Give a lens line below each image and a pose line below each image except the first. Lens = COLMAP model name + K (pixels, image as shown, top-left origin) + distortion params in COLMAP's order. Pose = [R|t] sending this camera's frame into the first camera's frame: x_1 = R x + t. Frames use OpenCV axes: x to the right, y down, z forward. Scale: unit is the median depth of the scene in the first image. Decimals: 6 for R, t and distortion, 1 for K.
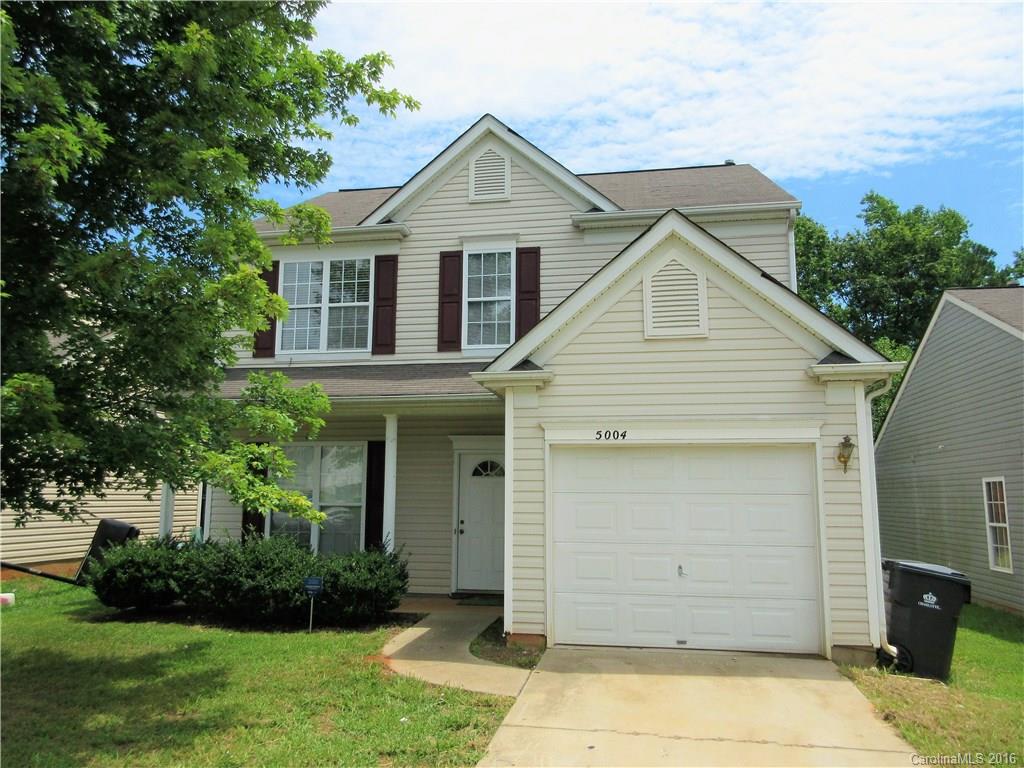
lens RADIAL K [[747.2, 0, 512.0], [0, 747.2, 384.0], [0, 0, 1]] dist [0.007869, 0.000642]
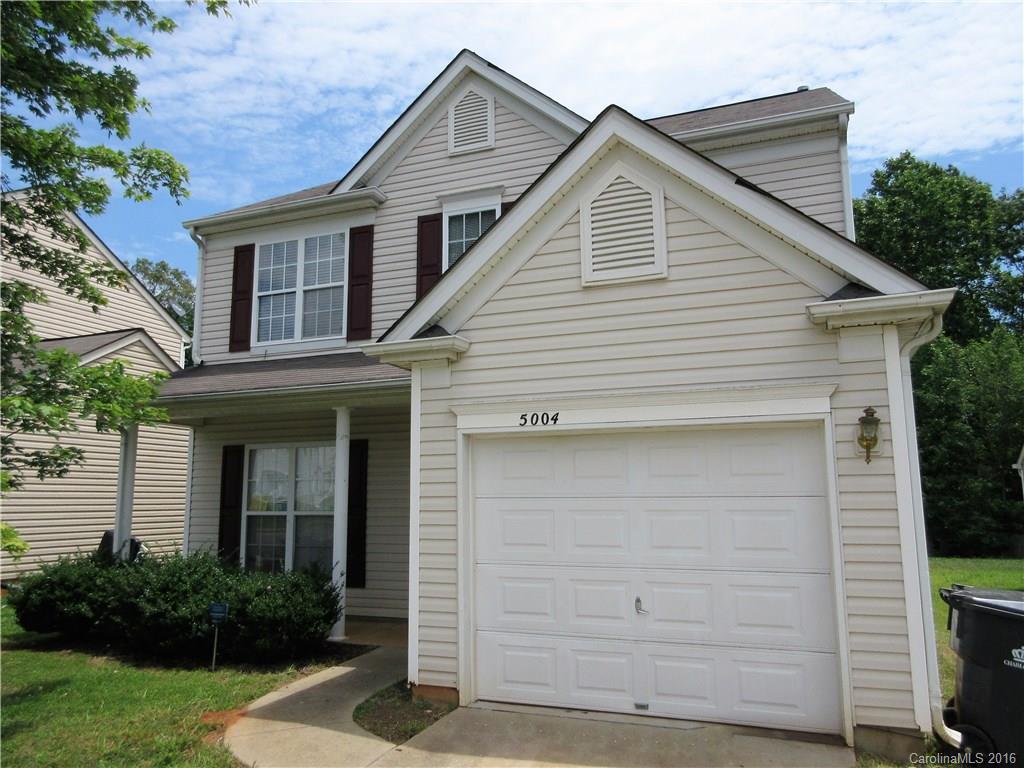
lens RADIAL K [[747.2, 0, 512.0], [0, 747.2, 384.0], [0, 0, 1]] dist [0.007869, 0.000642]
pose [[0.980298, -0.042762, -0.192841, 0.243306], [0.042154, 0.999085, -0.007258, 0.036769], [0.192974, -0.001014, 0.981203, 0.263372]]
